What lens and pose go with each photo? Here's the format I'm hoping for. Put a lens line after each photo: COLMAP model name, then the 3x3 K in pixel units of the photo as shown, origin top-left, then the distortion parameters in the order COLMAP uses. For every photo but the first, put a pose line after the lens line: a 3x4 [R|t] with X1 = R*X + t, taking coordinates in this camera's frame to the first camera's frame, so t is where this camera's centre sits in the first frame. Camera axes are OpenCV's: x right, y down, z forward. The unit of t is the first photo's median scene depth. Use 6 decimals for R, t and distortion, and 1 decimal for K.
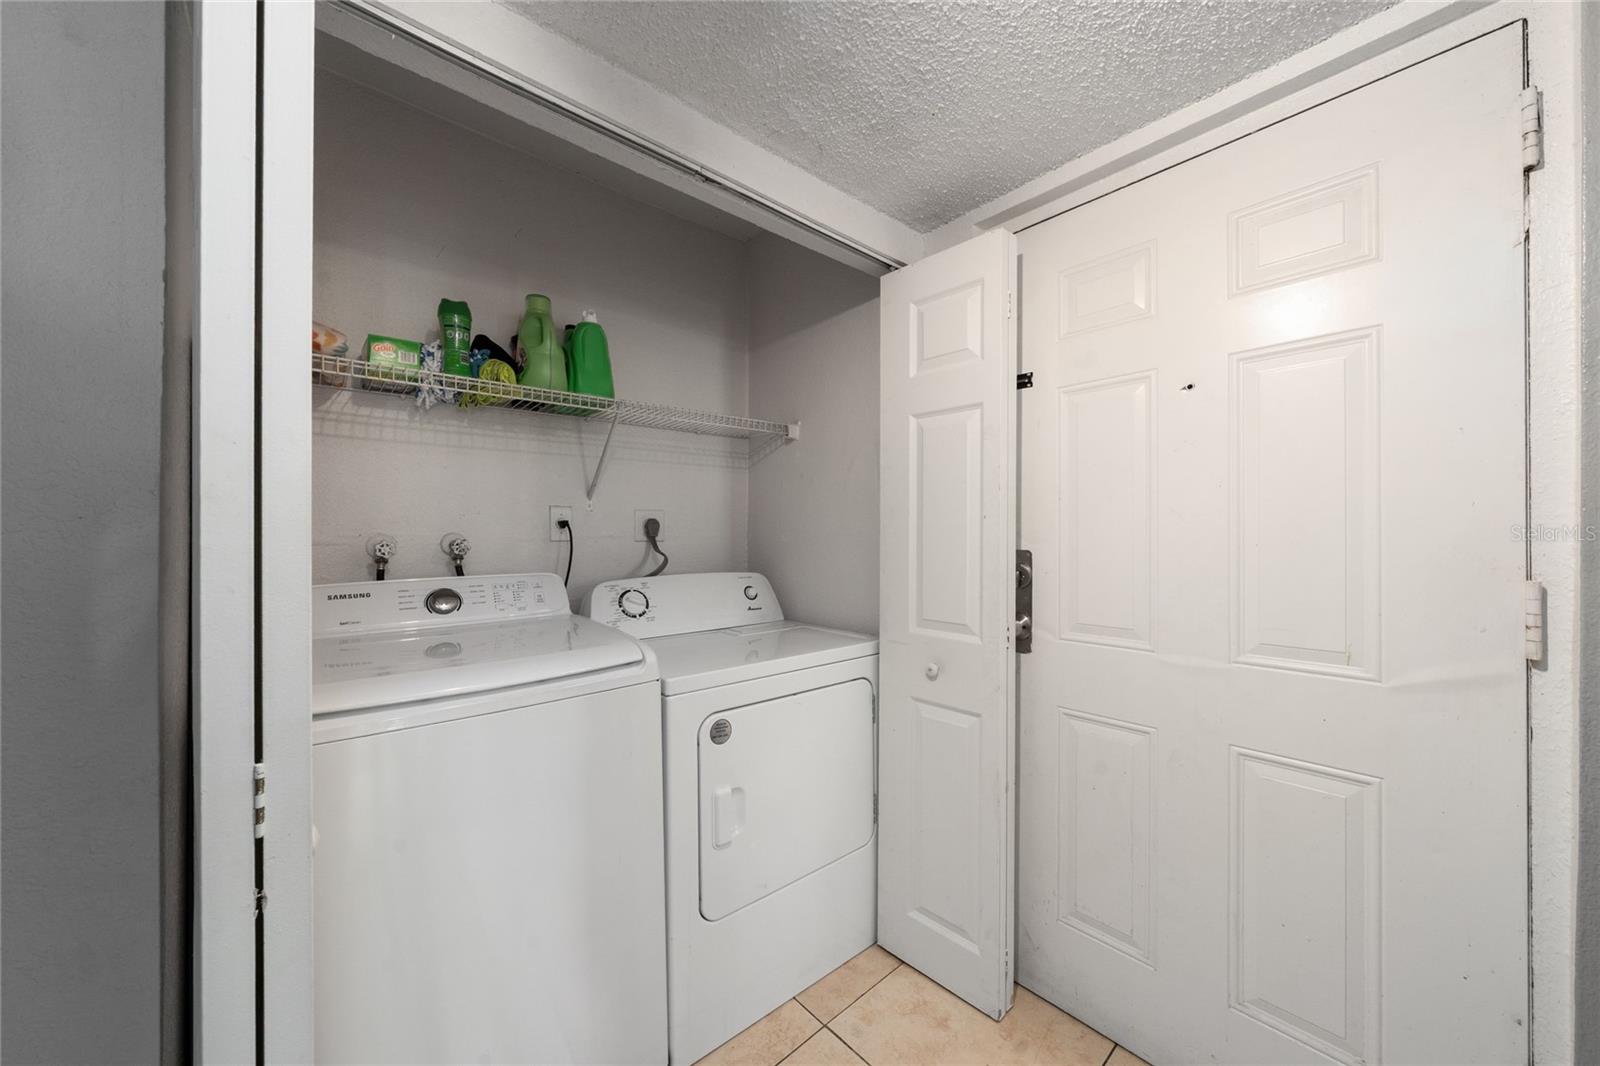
lens RADIAL K [[576.2, 0, 797.0], [0, 576.2, 537.1], [0, 0, 1]] dist [-0.000338, 0.000003]
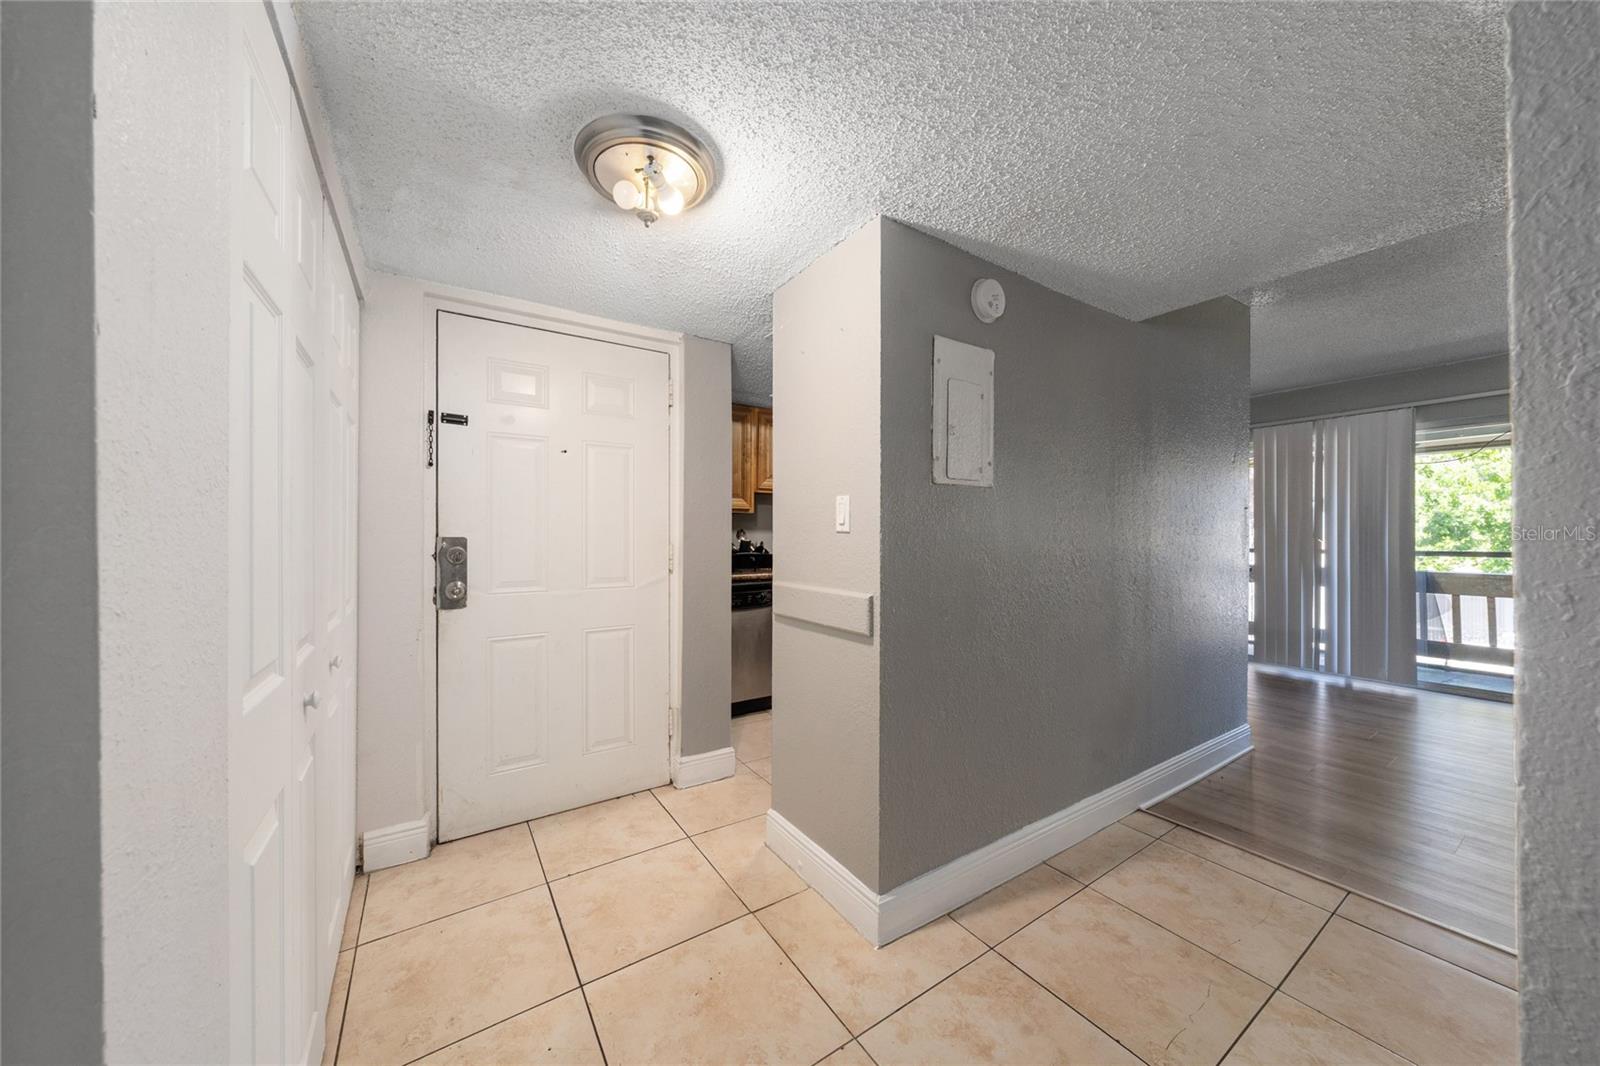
lens RADIAL K [[546.5, 0, 801.0], [0, 546.5, 535.2], [0, 0, 1]] dist [0.000140, 0.000052]
pose [[0.126392, 0.003452, 0.991974, -1.151216], [-0.005670, 0.999980, -0.002757, 0.024067], [-0.991964, -0.005276, 0.126409, -0.023743]]
